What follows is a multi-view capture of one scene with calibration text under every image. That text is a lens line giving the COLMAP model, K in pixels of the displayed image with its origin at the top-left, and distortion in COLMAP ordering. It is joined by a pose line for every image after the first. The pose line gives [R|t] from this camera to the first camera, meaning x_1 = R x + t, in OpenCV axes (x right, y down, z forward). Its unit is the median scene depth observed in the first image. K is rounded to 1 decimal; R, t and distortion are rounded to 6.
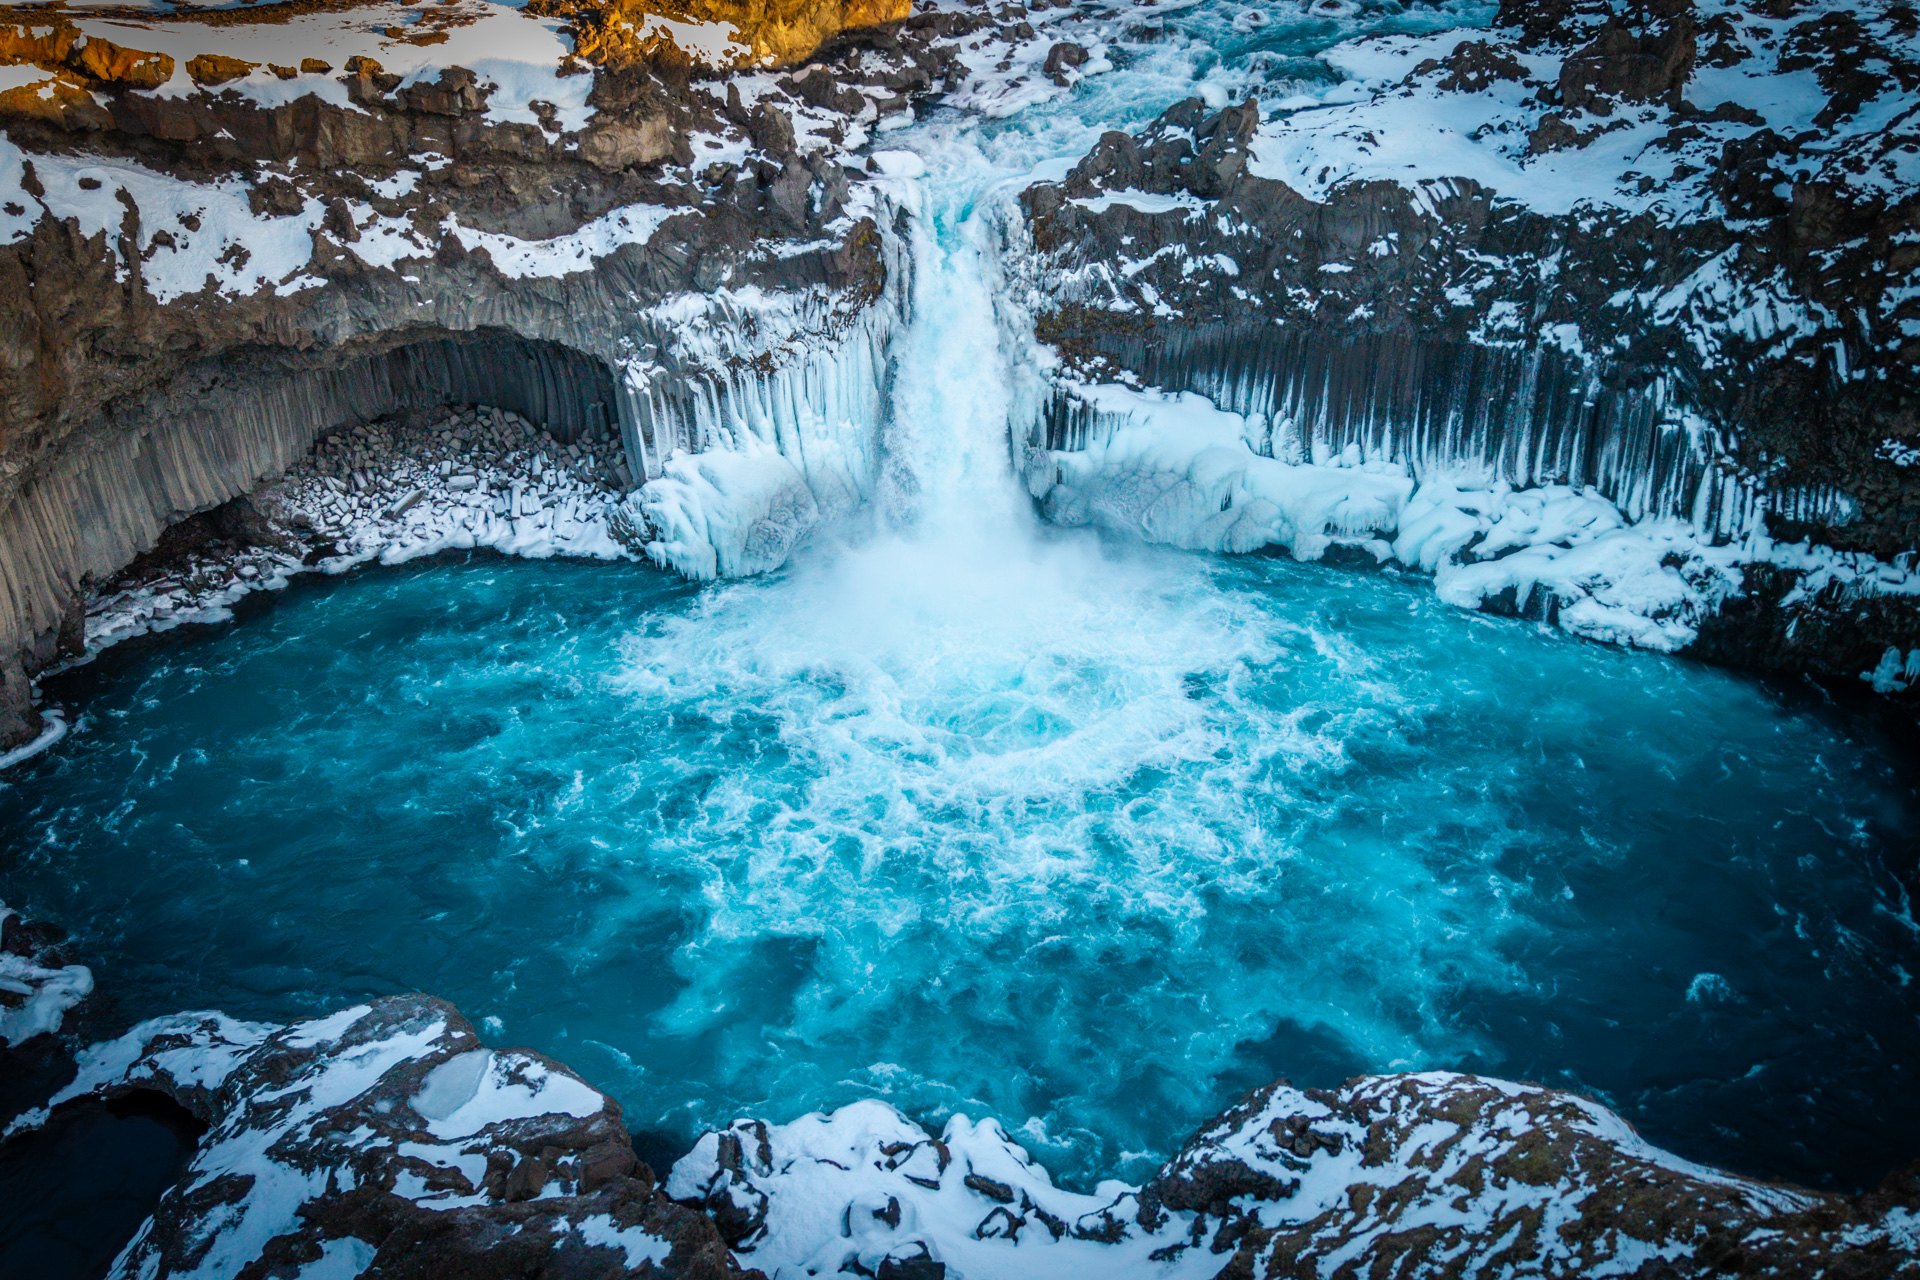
lens RADIAL K [[1713.1, 0, 988.9], [0, 1713.1, 671.6], [0, 0, 1]] dist [0.061852, -0.076119]
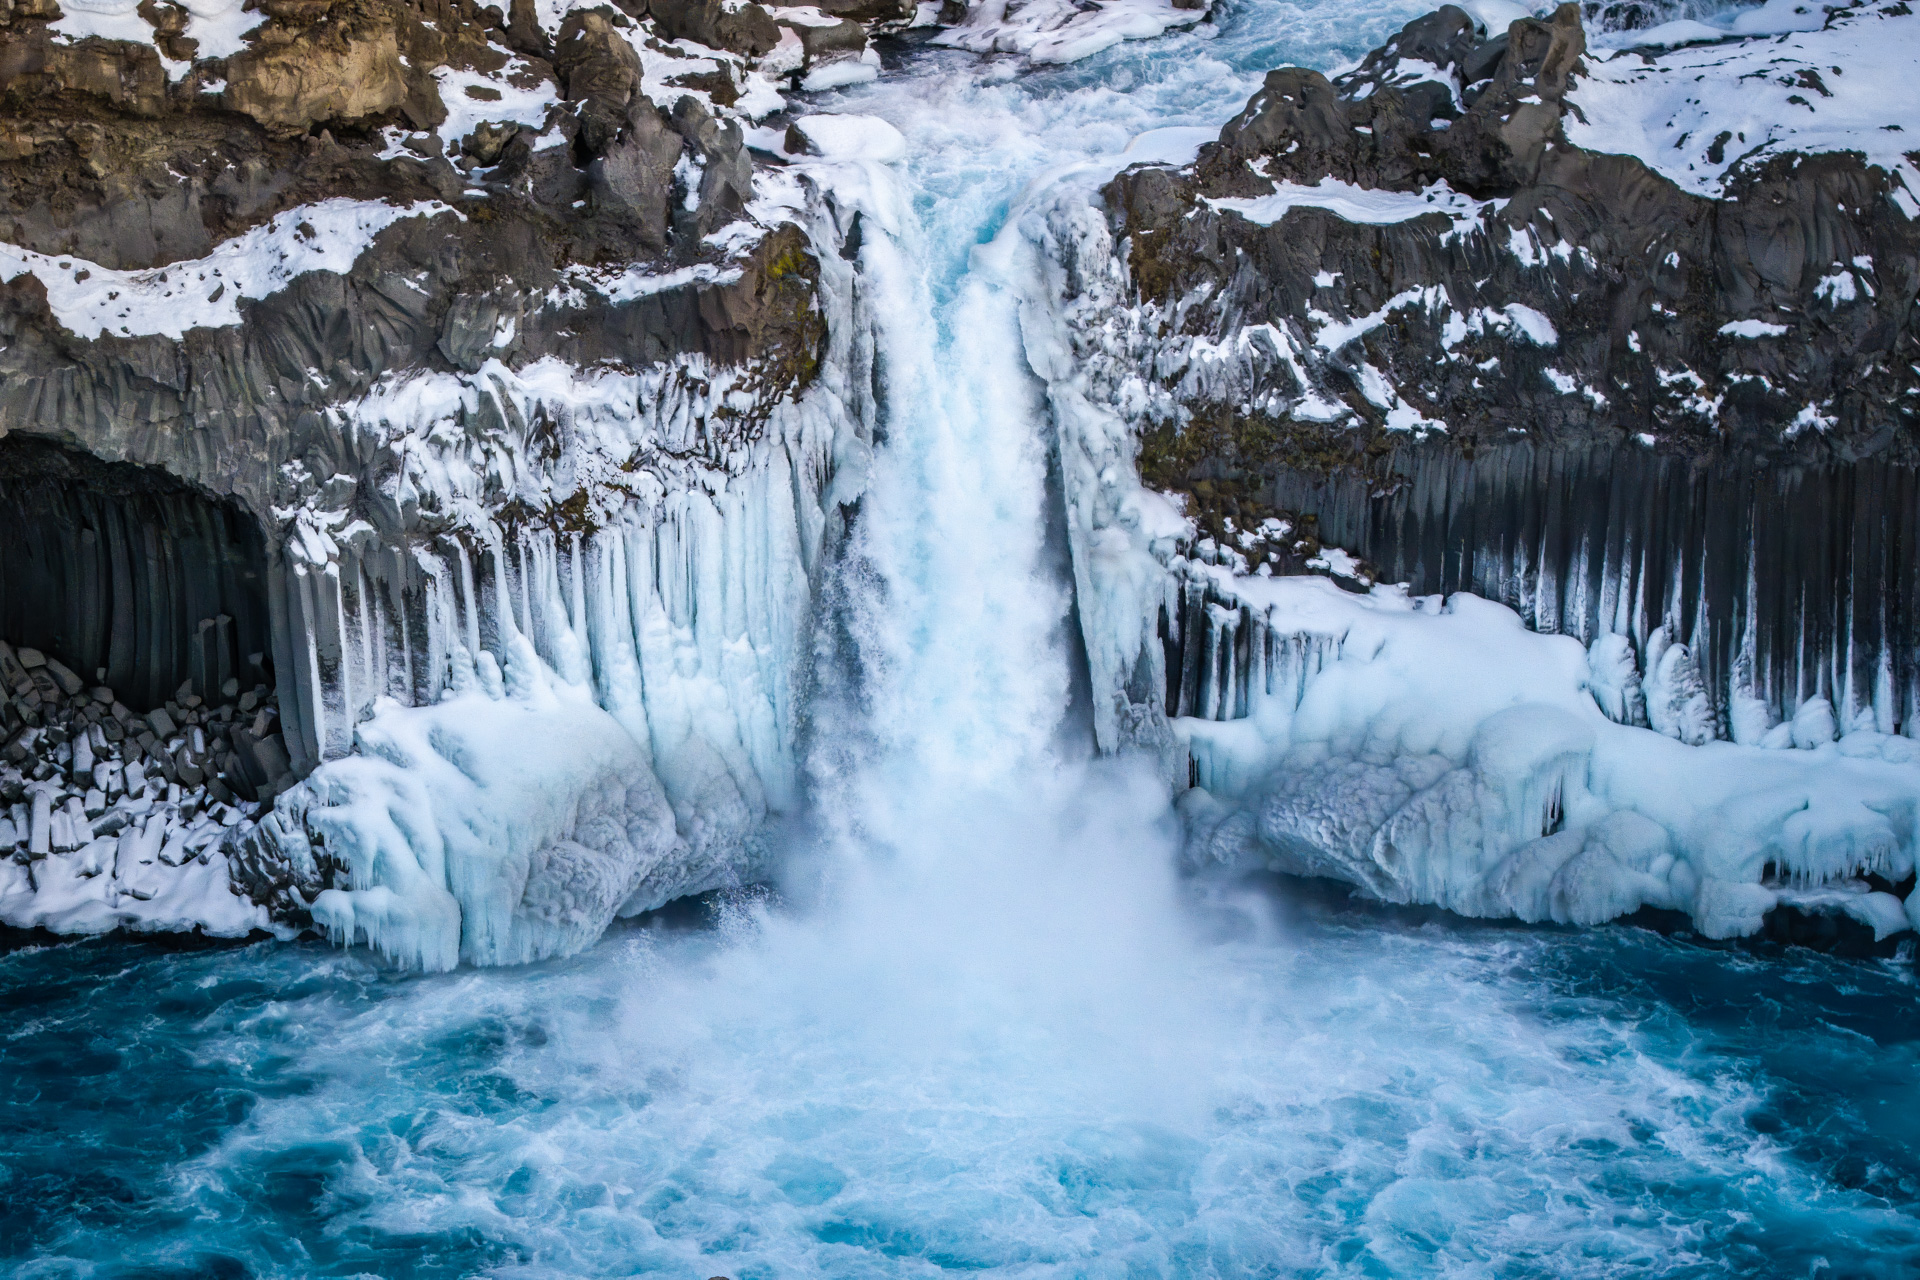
lens RADIAL K [[4855.9, 0, 963.3], [0, 4855.9, 646.4], [0, 0, 1]] dist [-0.224890, 0.000000]
pose [[0.999877, -0.005137, -0.014790, -0.001816], [0.001452, 0.971000, -0.239076, 0.181959], [0.015589, 0.239025, 0.970888, -0.309164]]
